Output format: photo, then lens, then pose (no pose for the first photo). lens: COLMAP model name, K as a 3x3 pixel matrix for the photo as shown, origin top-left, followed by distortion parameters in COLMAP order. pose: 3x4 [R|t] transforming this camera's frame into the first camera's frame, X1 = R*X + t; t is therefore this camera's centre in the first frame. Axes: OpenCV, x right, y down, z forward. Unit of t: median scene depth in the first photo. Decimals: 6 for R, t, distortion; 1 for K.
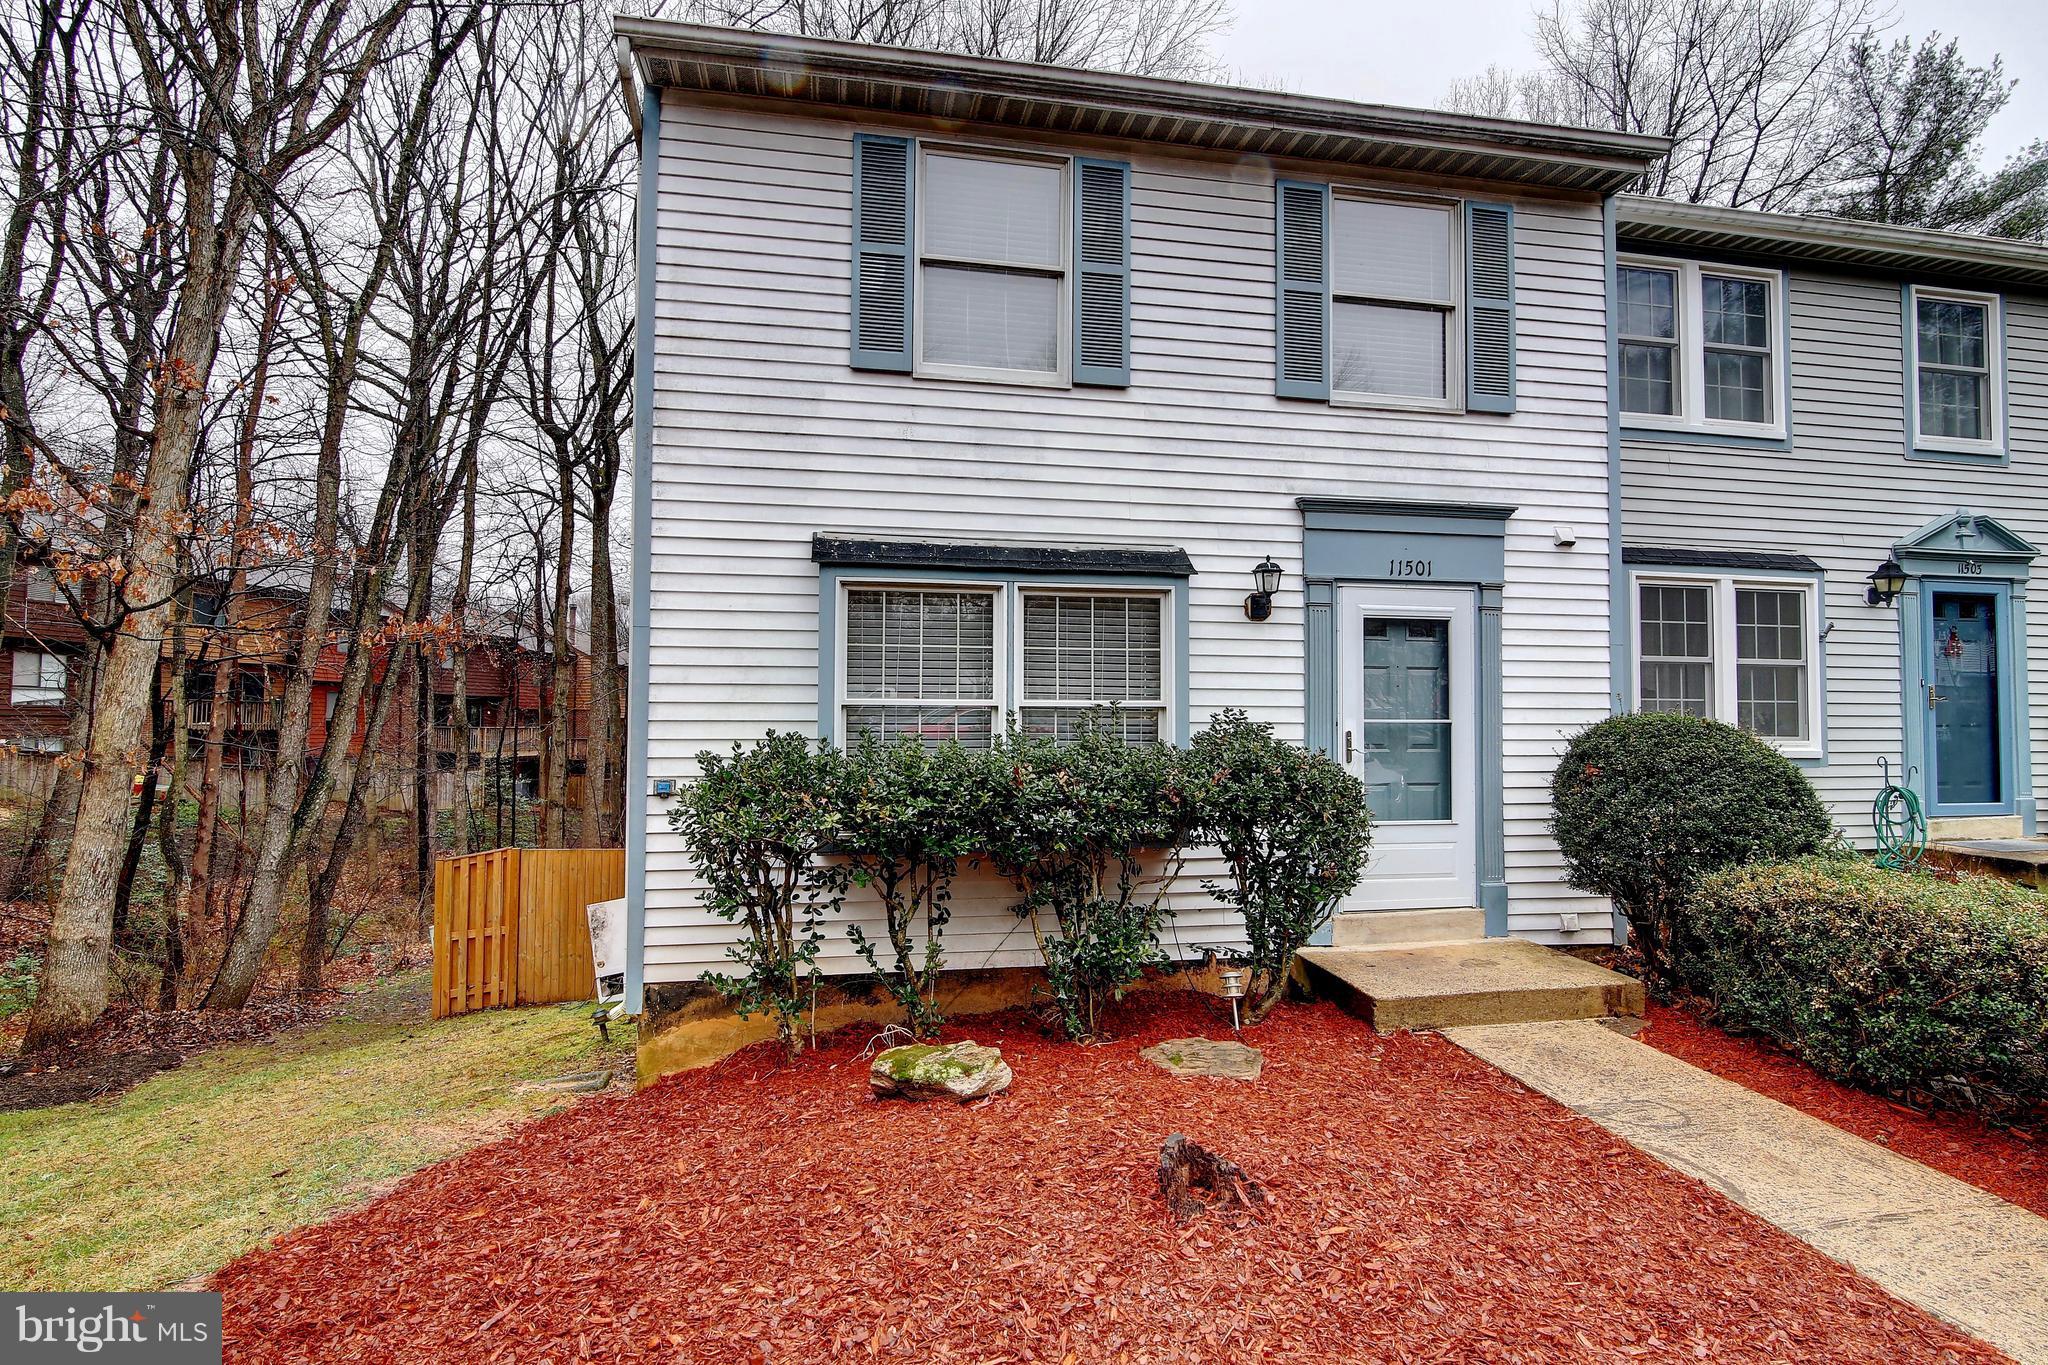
lens RADIAL K [[964.0, 0, 1022.4], [0, 964.0, 687.9], [0, 0, 1]] dist [-0.019430, -0.000450]
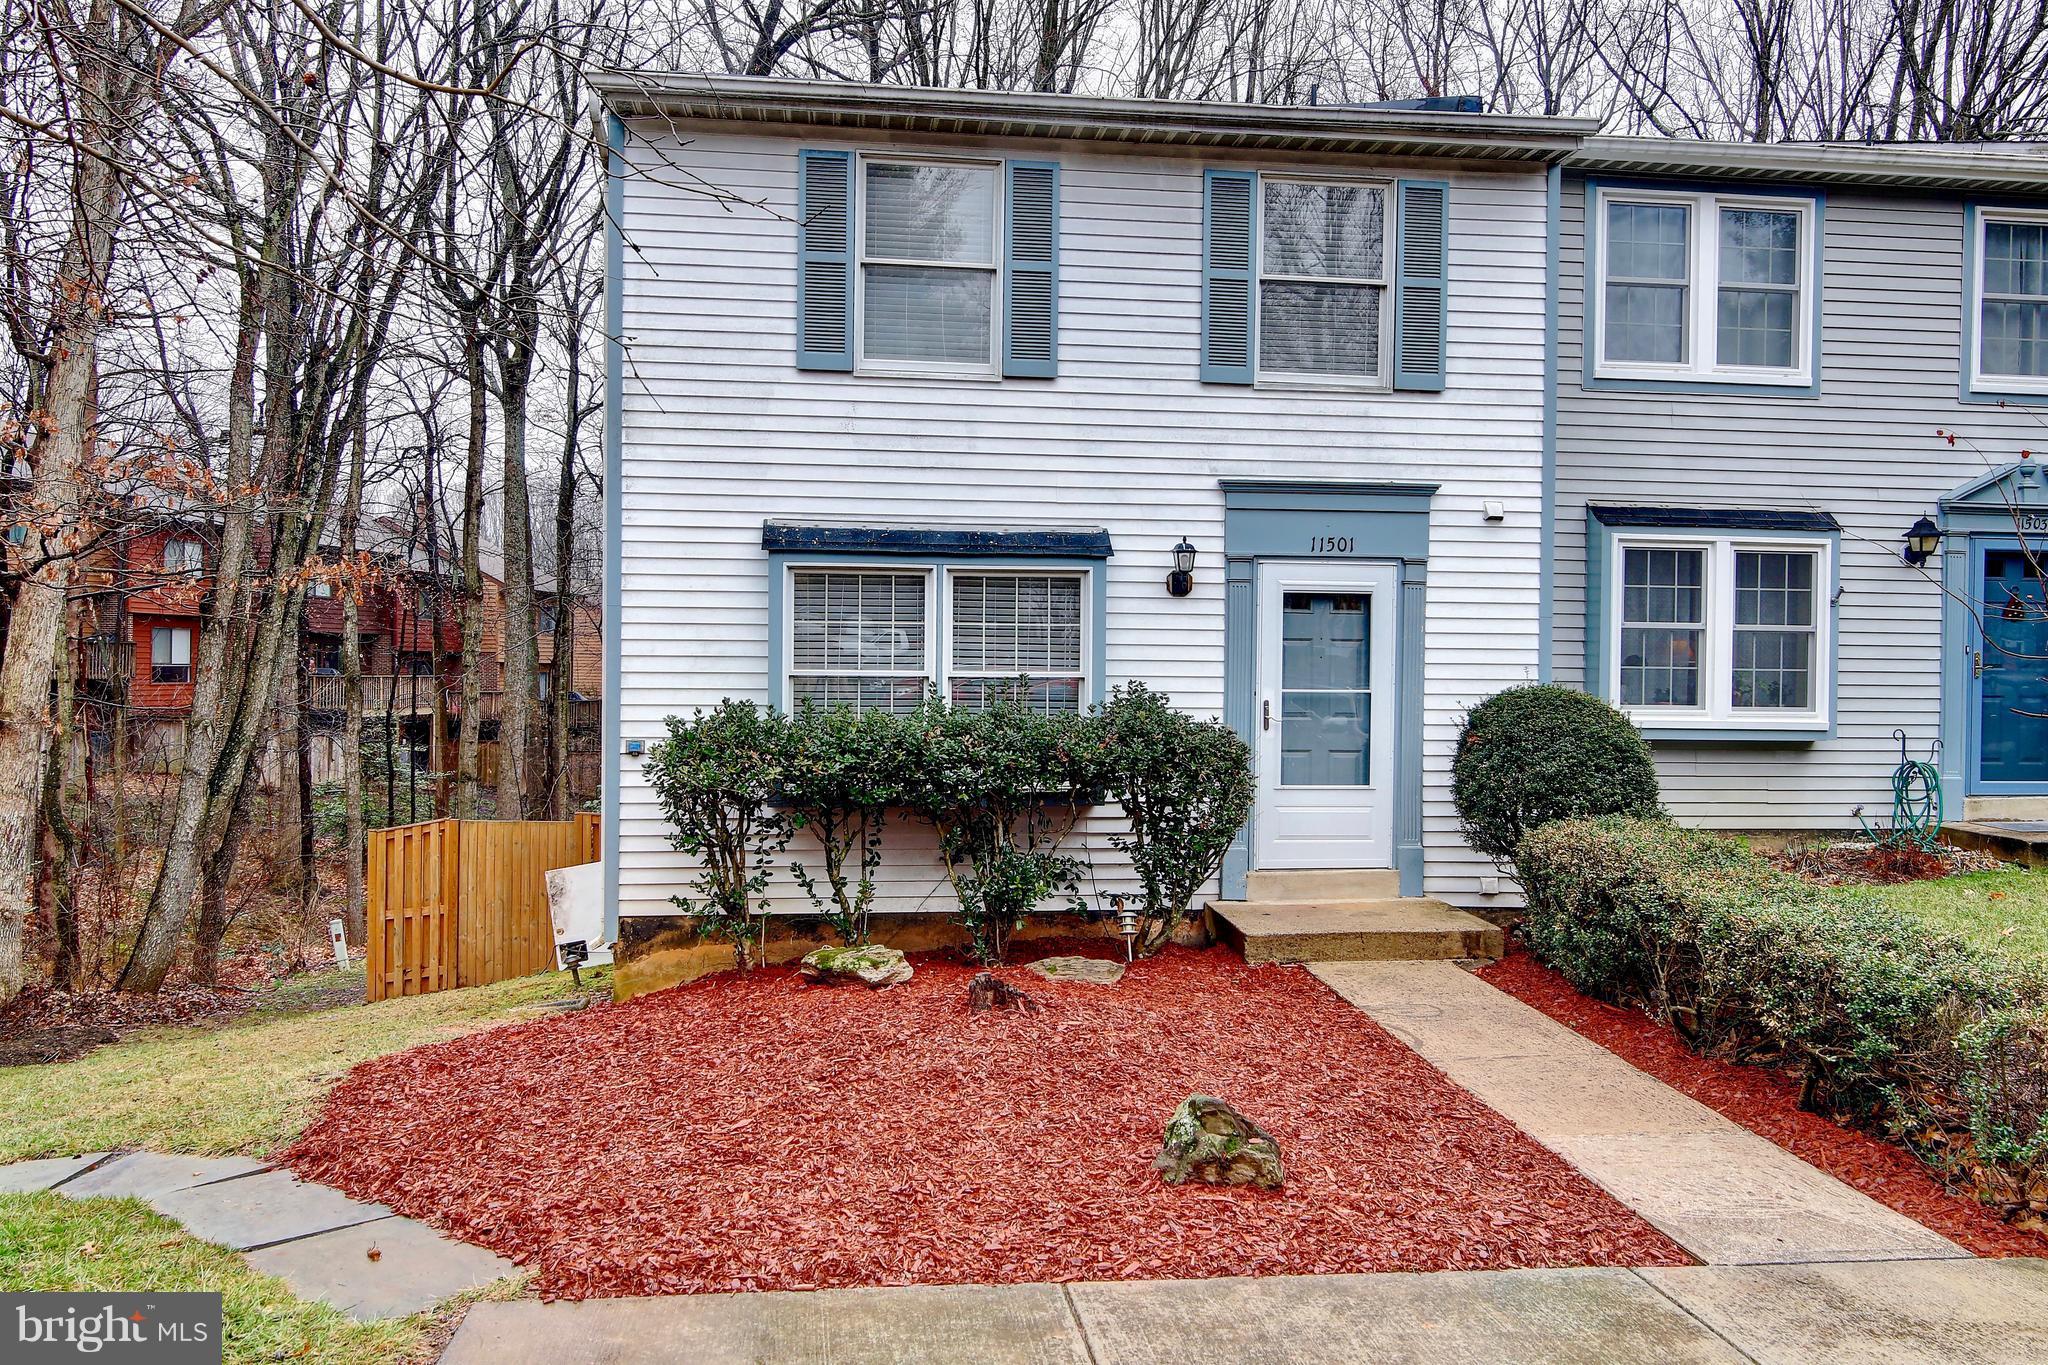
lens RADIAL K [[1405.1, 0, 1024.4], [0, 1405.1, 680.4], [0, 0, 1]] dist [-0.019526, 0.006061]
pose [[0.998348, 0.005710, -0.057177, 0.160945], [-0.003243, 0.999064, 0.043141, -0.042550], [0.057370, -0.042885, 0.997431, -0.553916]]
